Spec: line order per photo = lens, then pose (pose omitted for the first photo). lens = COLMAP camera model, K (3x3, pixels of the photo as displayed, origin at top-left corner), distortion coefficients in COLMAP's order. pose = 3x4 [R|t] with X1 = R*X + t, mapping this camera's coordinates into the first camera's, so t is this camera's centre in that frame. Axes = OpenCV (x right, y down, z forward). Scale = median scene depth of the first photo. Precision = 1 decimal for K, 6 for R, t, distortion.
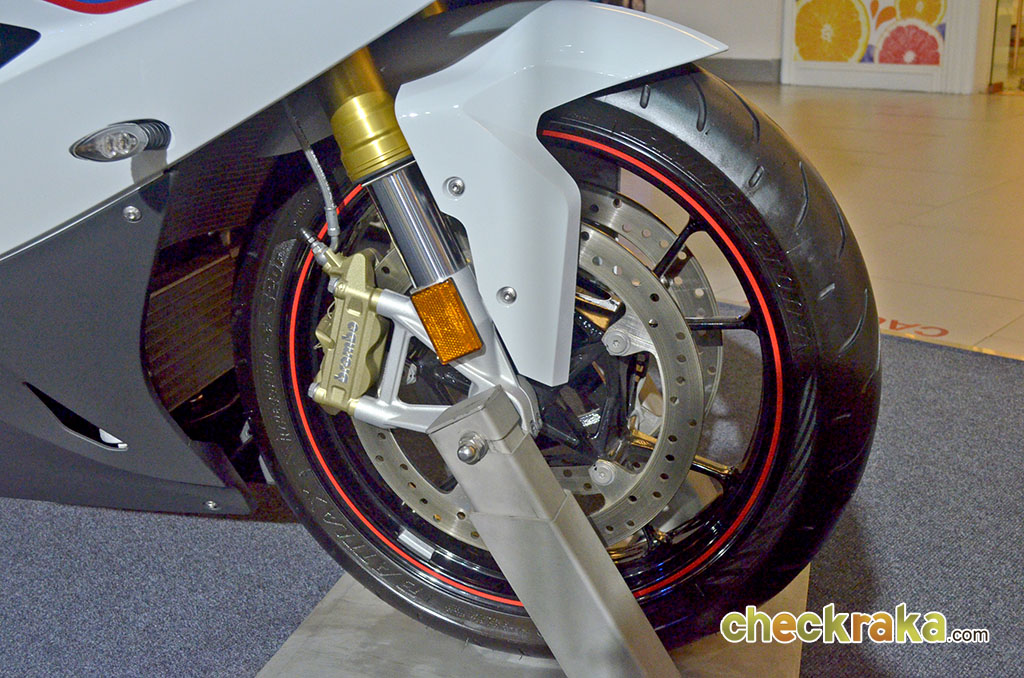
lens RADIAL K [[1155.8, 0, 512.0], [0, 1155.8, 339.0], [0, 0, 1]] dist [-0.009825, -0.012158]
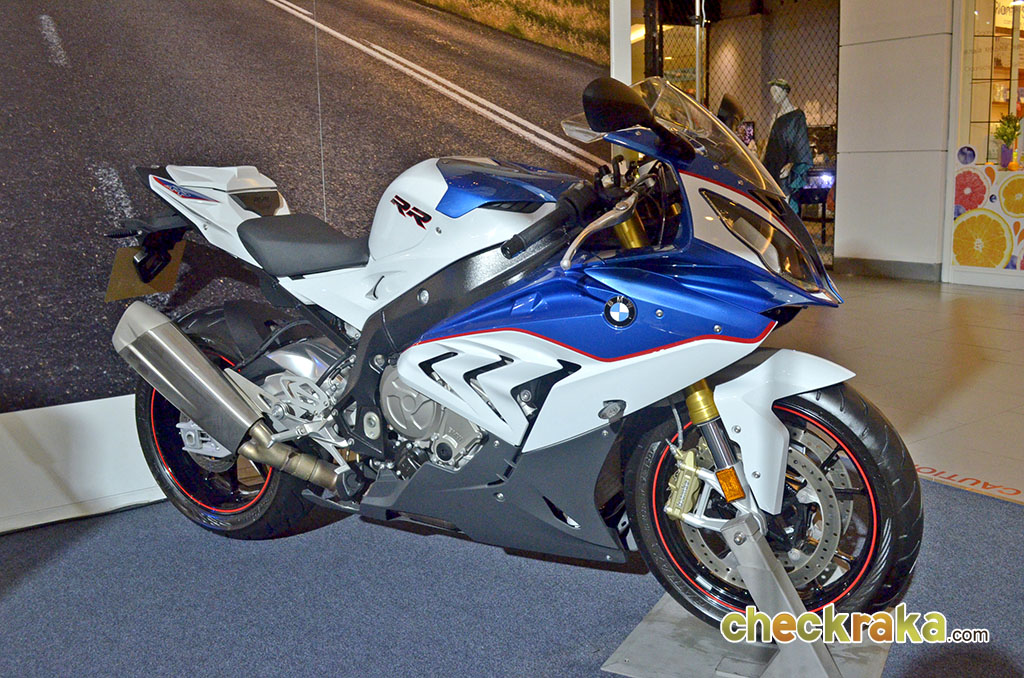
lens RADIAL K [[960.7, 0, 512.0], [0, 960.7, 339.0], [0, 0, 1]] dist [-0.070545, 0.007876]
pose [[0.976738, 0.038485, -0.210952, -0.085795], [-0.063736, 0.991407, -0.114239, -0.054926], [0.204743, 0.125027, 0.970798, -0.986834]]
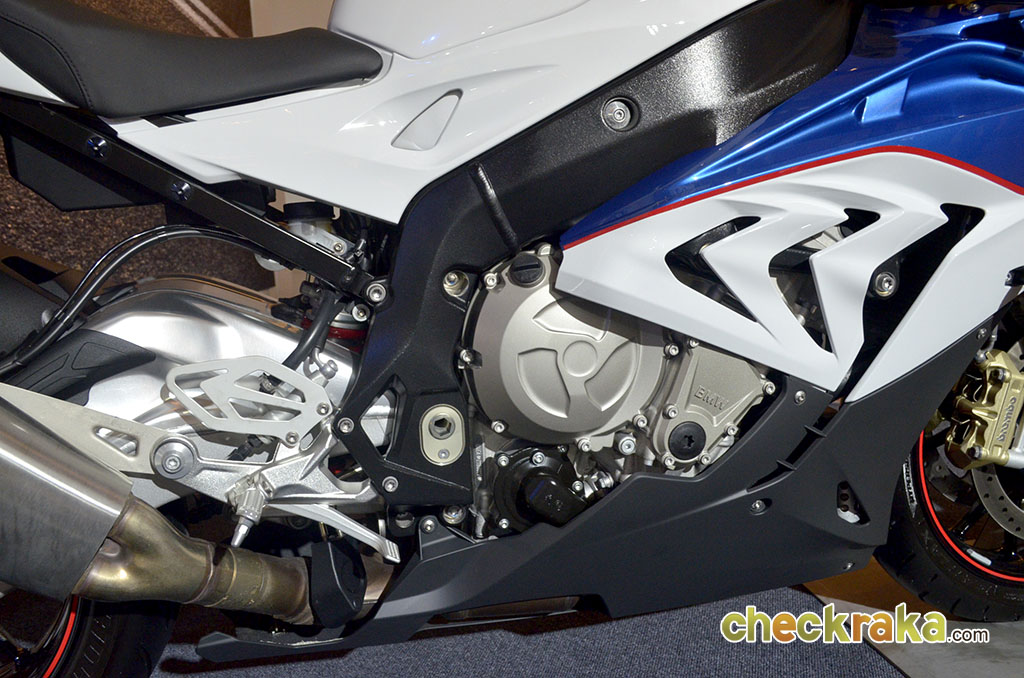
lens RADIAL K [[1002.4, 0, 512.0], [0, 1002.4, 339.0], [0, 0, 1]] dist [-0.064823, -0.009027]
pose [[0.878314, -0.106435, 0.466086, -1.272923], [0.167308, 0.981686, -0.091105, -0.079952], [-0.447853, 0.157999, 0.880036, 0.174741]]
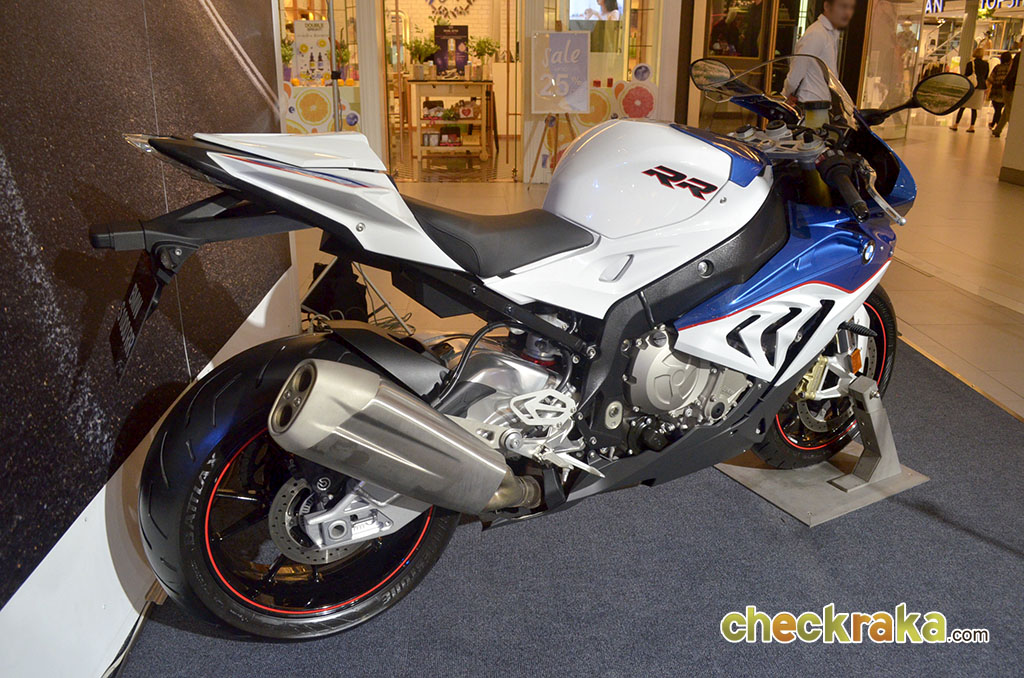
lens RADIAL K [[811.3, 0, 512.0], [0, 811.3, 339.0], [0, 0, 1]] dist [-0.092879, 0.002536]
pose [[0.701032, -0.205353, 0.682923, -2.183993], [0.188628, 0.976931, 0.100130, -0.467434], [-0.687731, 0.058624, 0.723595, 0.003261]]
